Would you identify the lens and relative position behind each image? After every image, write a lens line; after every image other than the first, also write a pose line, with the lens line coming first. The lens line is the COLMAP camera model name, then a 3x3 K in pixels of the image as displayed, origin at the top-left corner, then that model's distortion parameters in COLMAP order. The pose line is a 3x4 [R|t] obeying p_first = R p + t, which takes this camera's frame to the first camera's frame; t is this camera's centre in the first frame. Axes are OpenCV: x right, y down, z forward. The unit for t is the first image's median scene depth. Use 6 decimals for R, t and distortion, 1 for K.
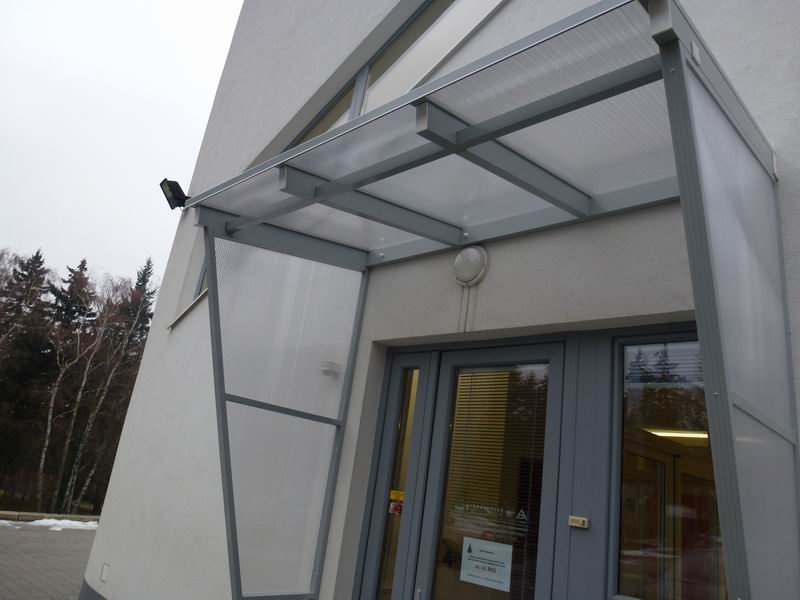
lens RADIAL K [[576.0, 0, 401.6], [0, 576.0, 299.4], [0, 0, 1]] dist [-0.043071, 0.011609]
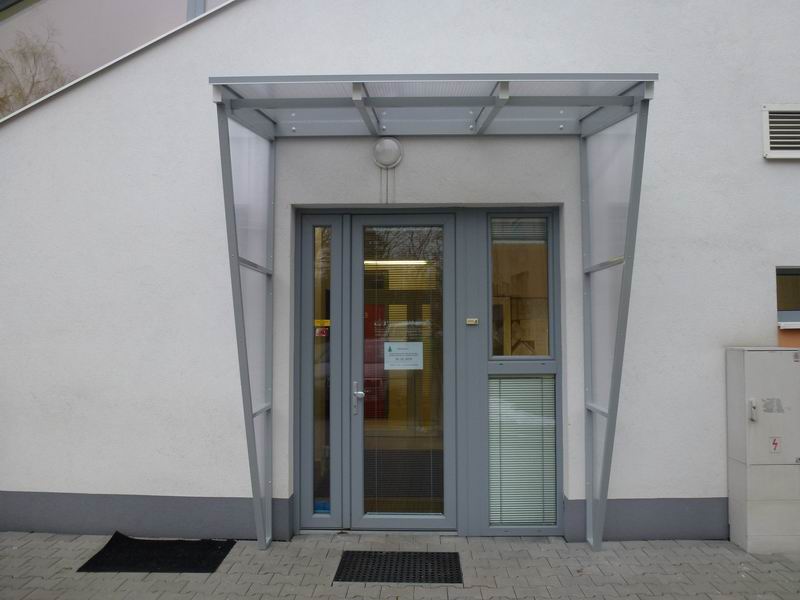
lens RADIAL K [[576.0, 0, 400.2], [0, 576.0, 300.3], [0, 0, 1]] dist [-0.043071, 0.011609]
pose [[0.745240, -0.101605, 0.659009, -0.795997], [-0.105301, 0.957987, 0.266781, -0.091722], [-0.658429, -0.268210, 0.703232, -0.054400]]
